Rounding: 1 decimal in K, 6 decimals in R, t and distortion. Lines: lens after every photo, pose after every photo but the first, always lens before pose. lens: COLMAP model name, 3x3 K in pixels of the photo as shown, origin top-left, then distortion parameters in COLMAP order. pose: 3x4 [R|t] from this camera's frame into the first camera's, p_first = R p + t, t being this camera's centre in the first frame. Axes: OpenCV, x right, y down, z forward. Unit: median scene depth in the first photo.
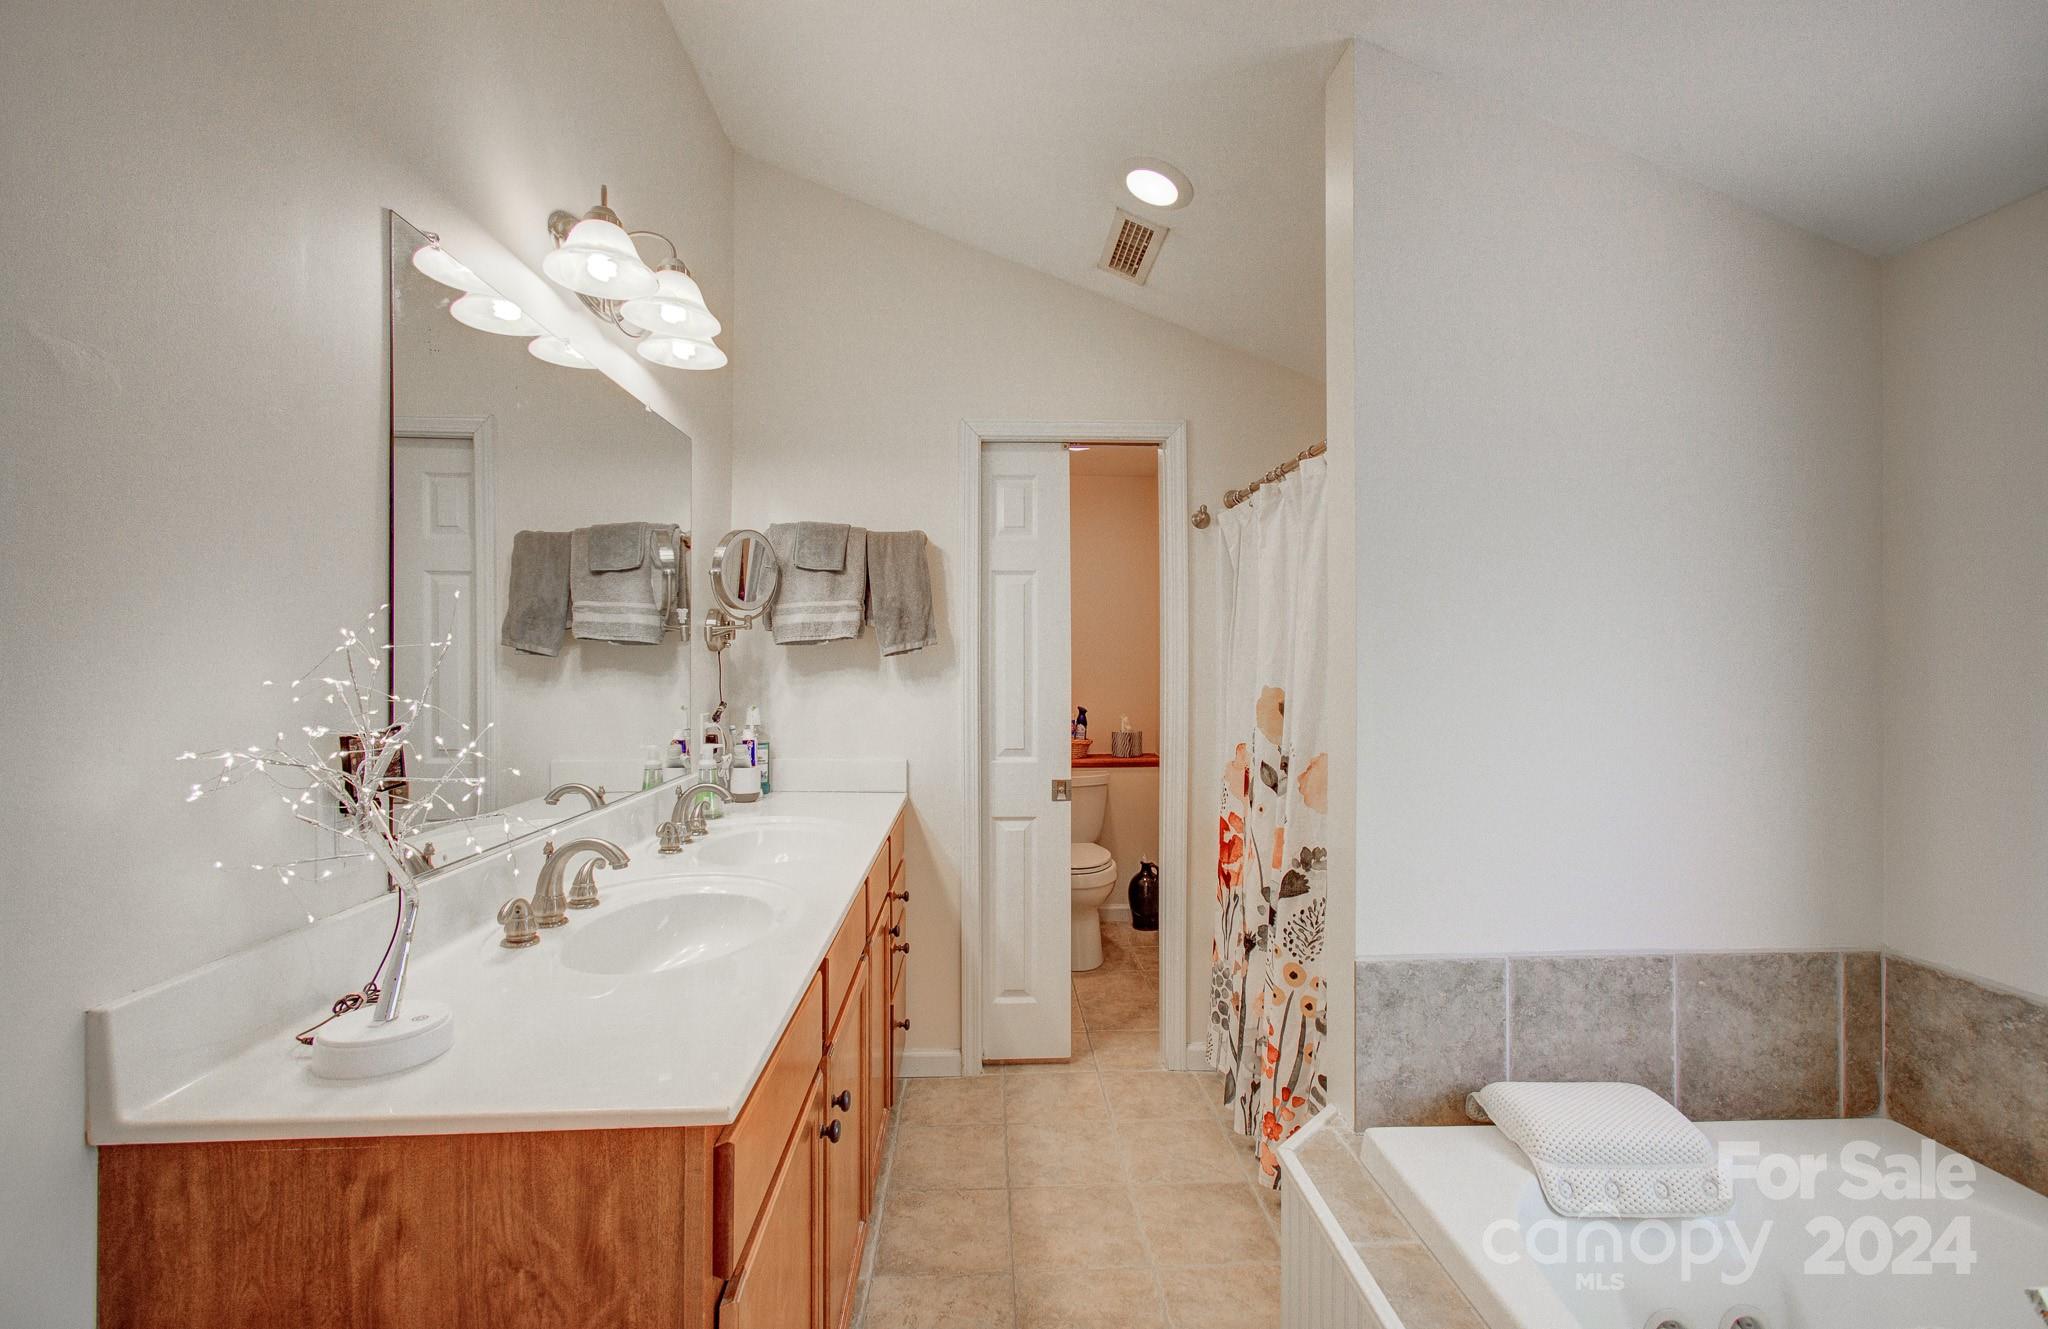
lens RADIAL K [[890.2, 0, 1019.1], [0, 890.2, 658.8], [0, 0, 1]] dist [-0.003141, 0.007182]
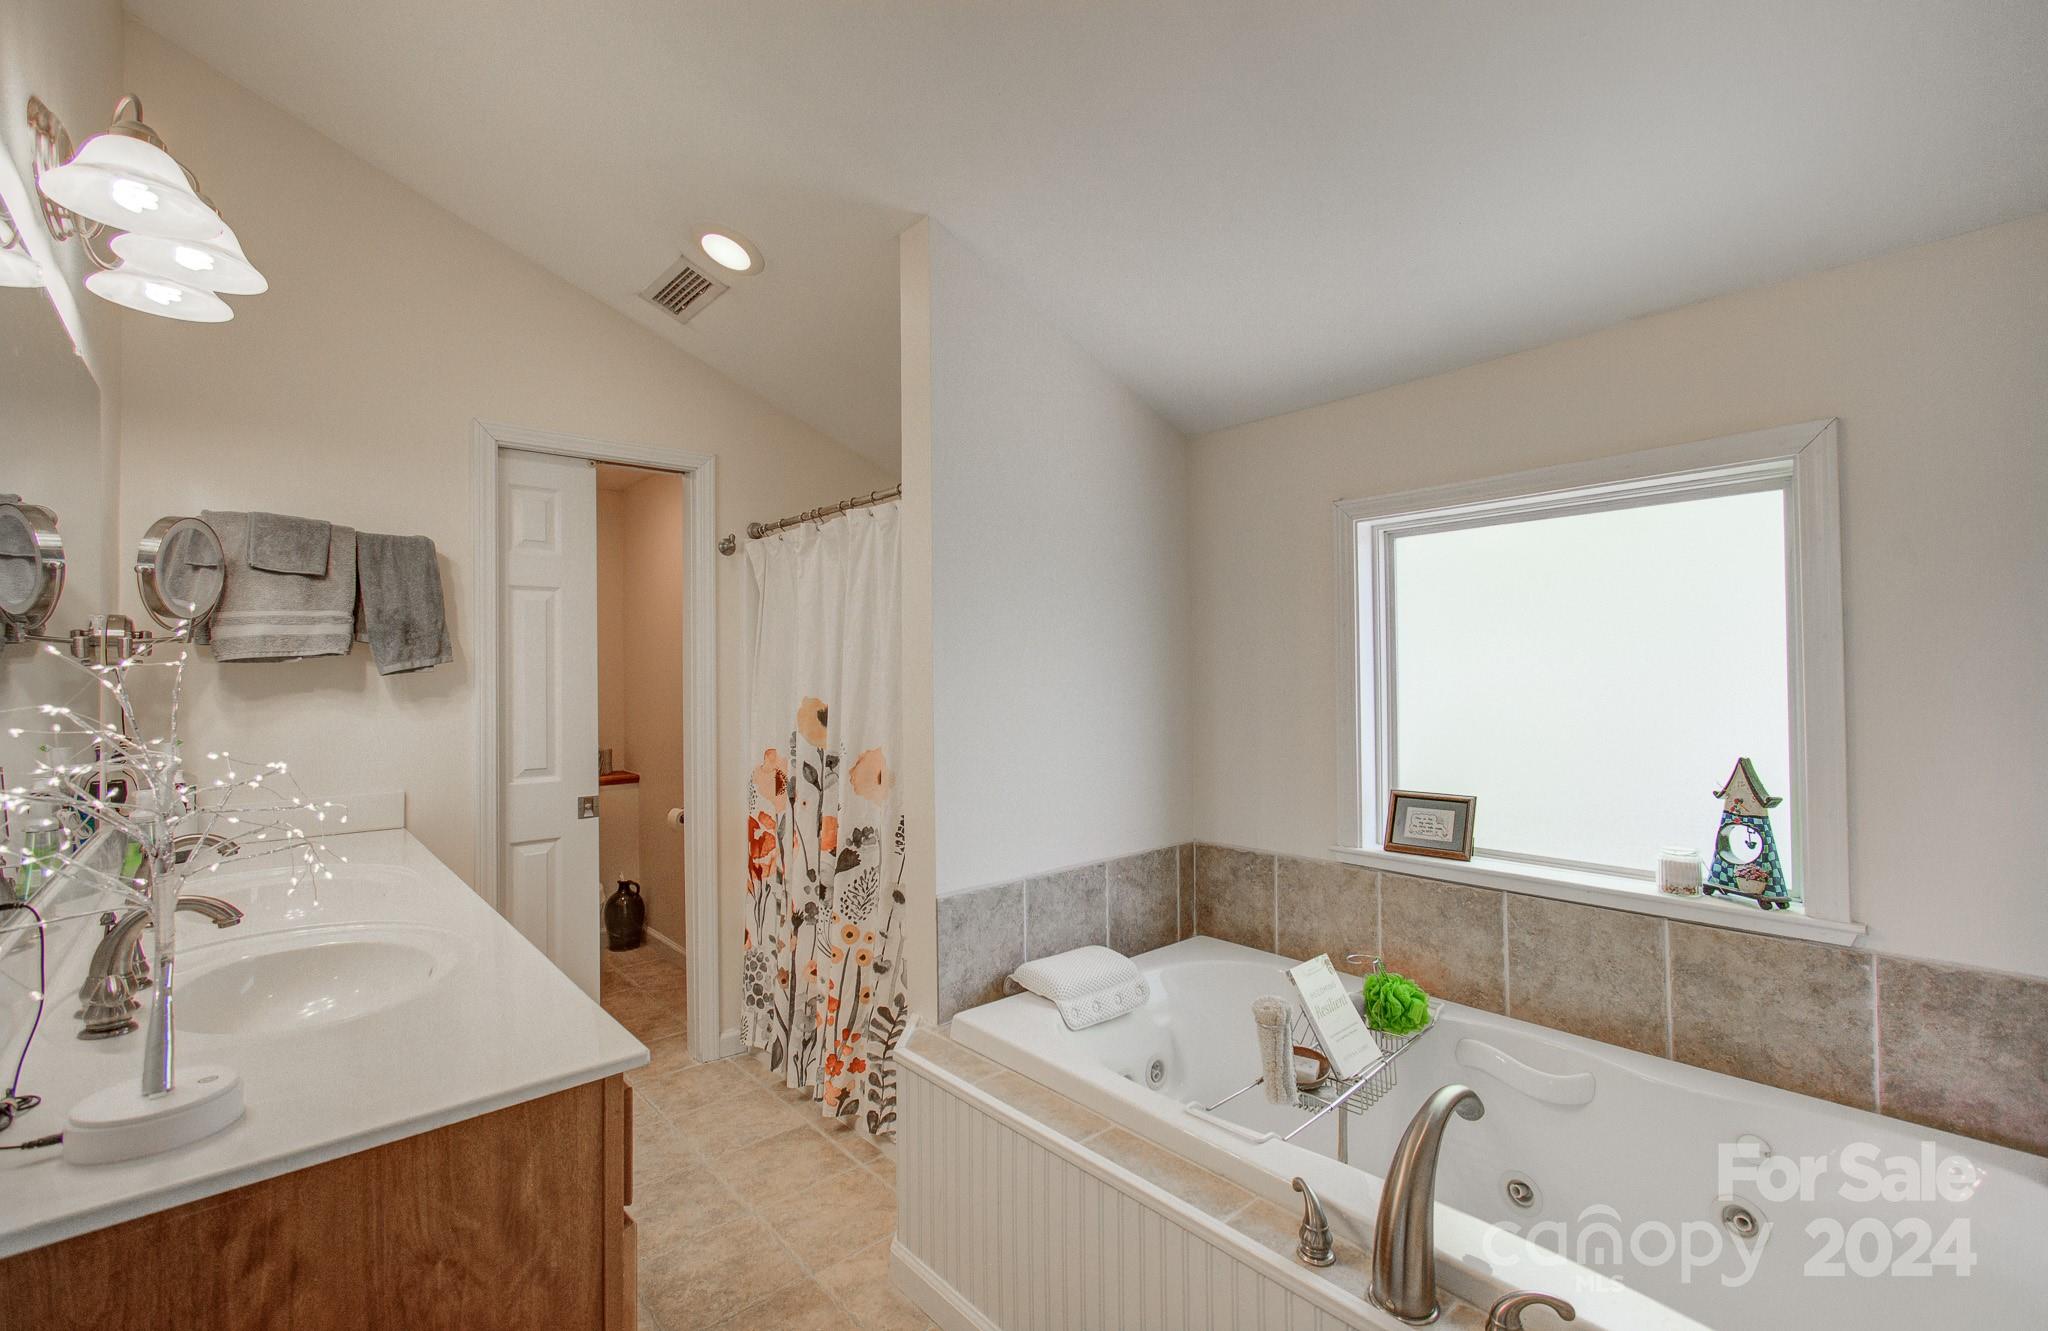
lens RADIAL K [[890.2, 0, 1019.1], [0, 890.2, 659.8], [0, 0, 1]] dist [-0.003141, 0.007182]
pose [[0.785519, 0.000340, 0.618837, -0.261832], [0.009506, 0.999875, -0.012616, -0.001588], [-0.618764, 0.015792, 0.785418, -0.101799]]
